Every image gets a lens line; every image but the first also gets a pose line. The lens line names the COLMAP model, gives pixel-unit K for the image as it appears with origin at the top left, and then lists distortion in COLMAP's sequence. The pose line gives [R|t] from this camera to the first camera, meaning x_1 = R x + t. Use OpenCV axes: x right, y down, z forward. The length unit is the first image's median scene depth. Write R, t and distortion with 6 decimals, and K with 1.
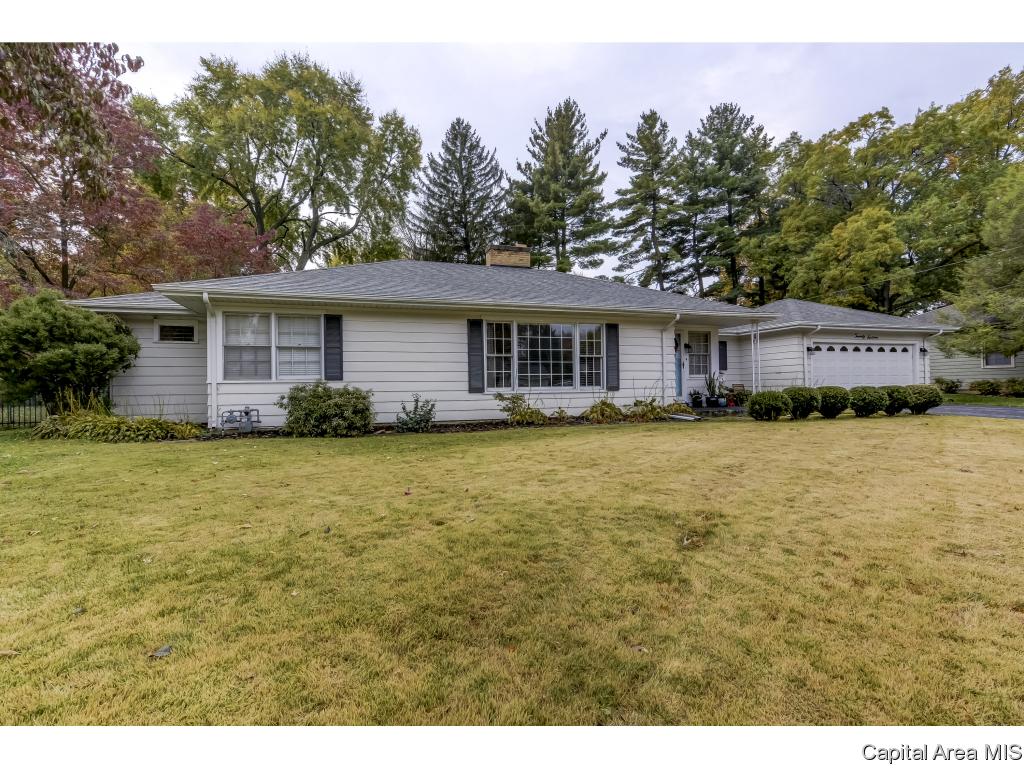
lens RADIAL K [[475.3, 0, 543.2], [0, 475.3, 387.7], [0, 0, 1]] dist [-0.039412, 0.036421]
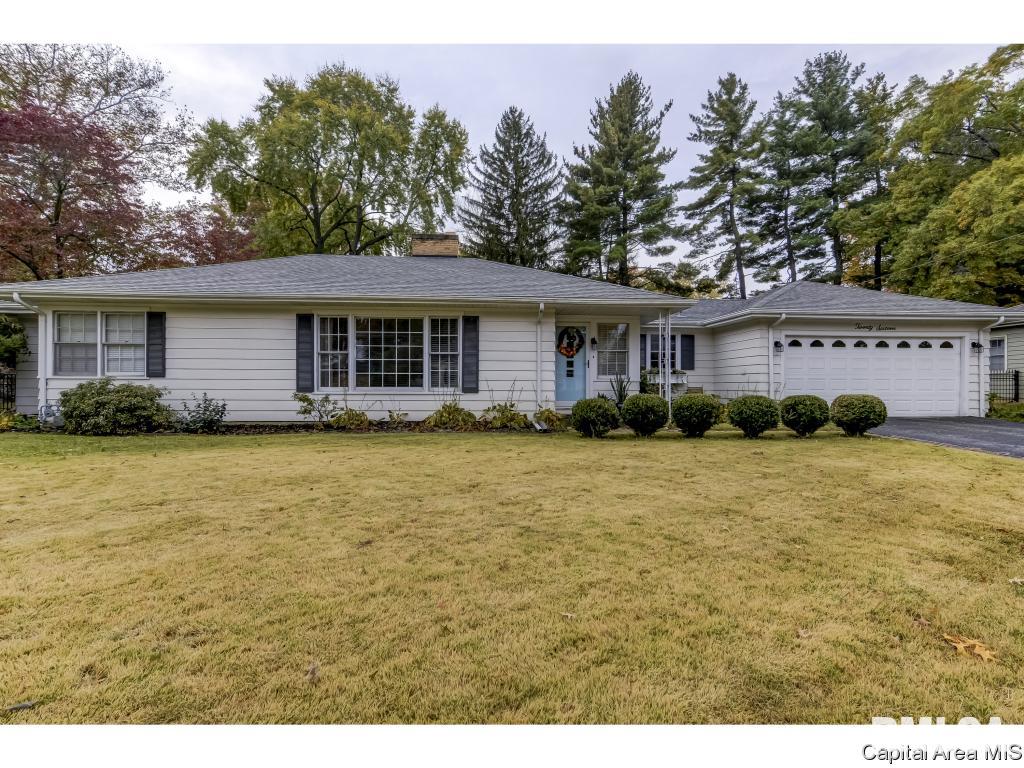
lens RADIAL K [[491.6, 0, 512.4], [0, 491.6, 381.4], [0, 0, 1]] dist [-0.016740, 0.012971]
pose [[0.971695, 0.015535, -0.235729, 0.101133], [-0.016852, 0.999852, -0.003573, -0.003068], [0.235638, 0.007444, 0.971812, 0.032550]]
